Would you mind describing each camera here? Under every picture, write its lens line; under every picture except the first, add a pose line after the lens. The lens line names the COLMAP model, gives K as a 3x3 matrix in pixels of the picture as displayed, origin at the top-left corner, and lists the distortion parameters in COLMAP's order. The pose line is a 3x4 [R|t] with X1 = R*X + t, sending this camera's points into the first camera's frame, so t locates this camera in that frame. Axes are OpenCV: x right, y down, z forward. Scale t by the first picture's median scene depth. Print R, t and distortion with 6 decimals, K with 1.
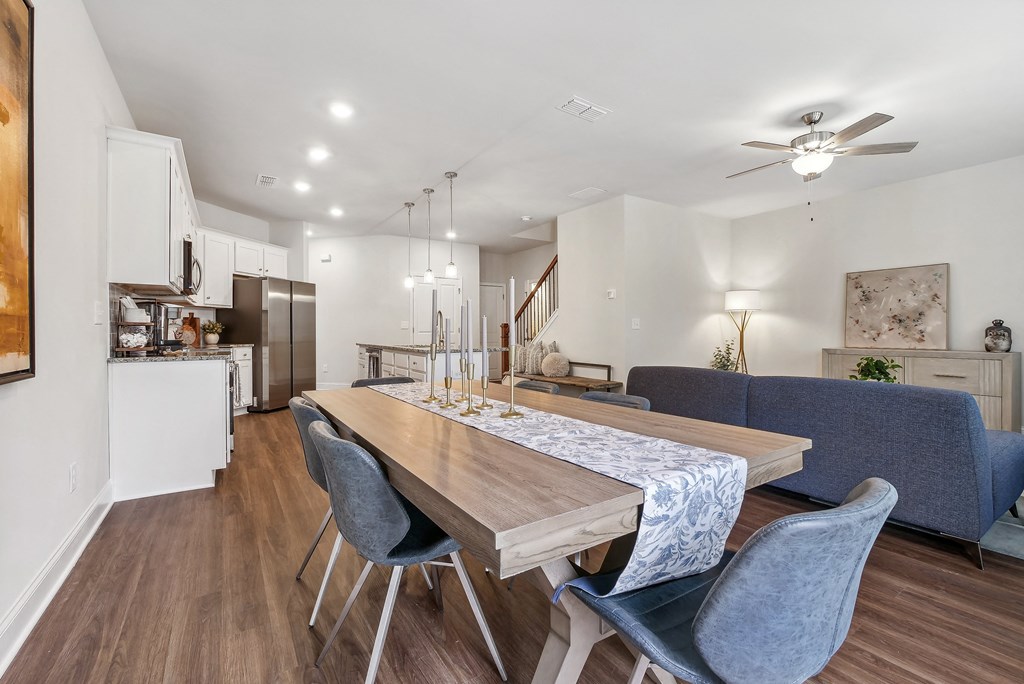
lens RADIAL K [[445.7, 0, 514.7], [0, 445.7, 322.8], [0, 0, 1]] dist [0.001218, 0.000172]
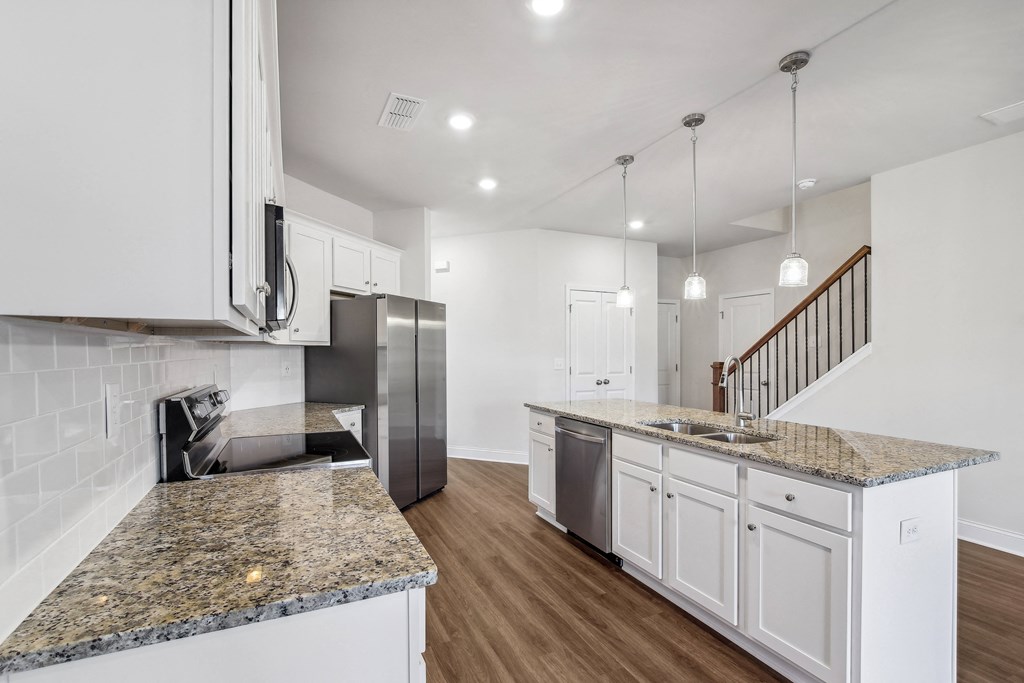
lens RADIAL K [[480.1, 0, 511.1], [0, 480.1, 346.9], [0, 0, 1]] dist [0.001287, 0.000194]
pose [[0.989783, -0.001612, -0.142574, -0.366088], [0.002967, 0.999952, 0.009293, -0.046354], [0.142552, -0.009621, 0.989741, 0.478116]]
